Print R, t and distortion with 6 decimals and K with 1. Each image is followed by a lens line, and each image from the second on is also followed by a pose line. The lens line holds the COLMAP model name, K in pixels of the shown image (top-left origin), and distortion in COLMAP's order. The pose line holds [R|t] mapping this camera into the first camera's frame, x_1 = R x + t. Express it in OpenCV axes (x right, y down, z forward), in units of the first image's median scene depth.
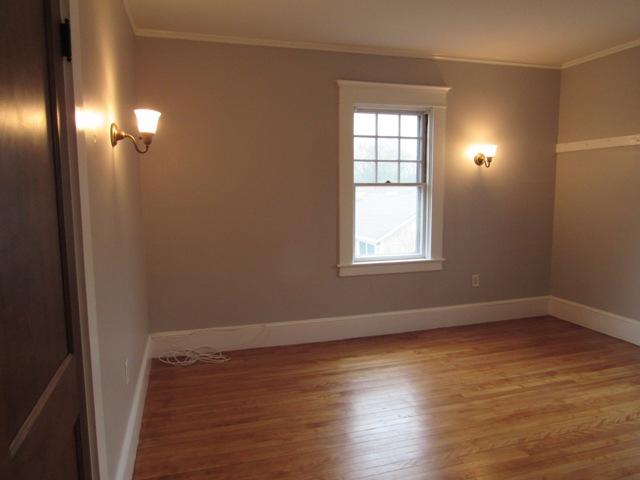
lens RADIAL K [[459.8, 0, 320.0], [0, 459.8, 240.0], [0, 0, 1]] dist [-0.023076, 0.003724]
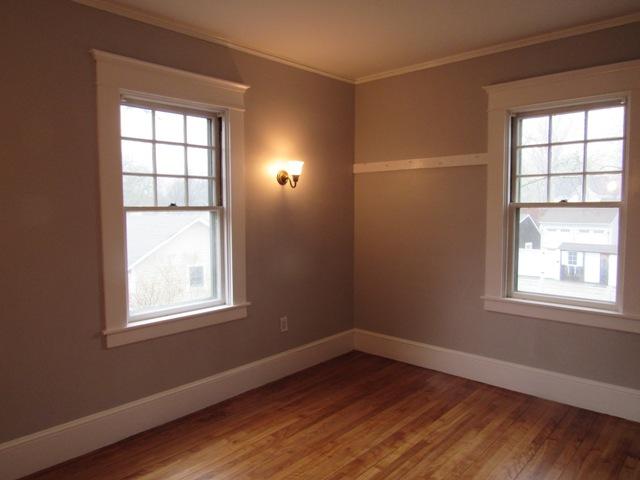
lens RADIAL K [[459.8, 0, 320.0], [0, 459.8, 240.0], [0, 0, 1]] dist [-0.023076, 0.003724]
pose [[0.858832, -0.034843, 0.511071, -0.023478], [0.057849, 0.997899, -0.029180, -0.037452], [-0.508981, 0.054625, 0.859043, 0.269839]]
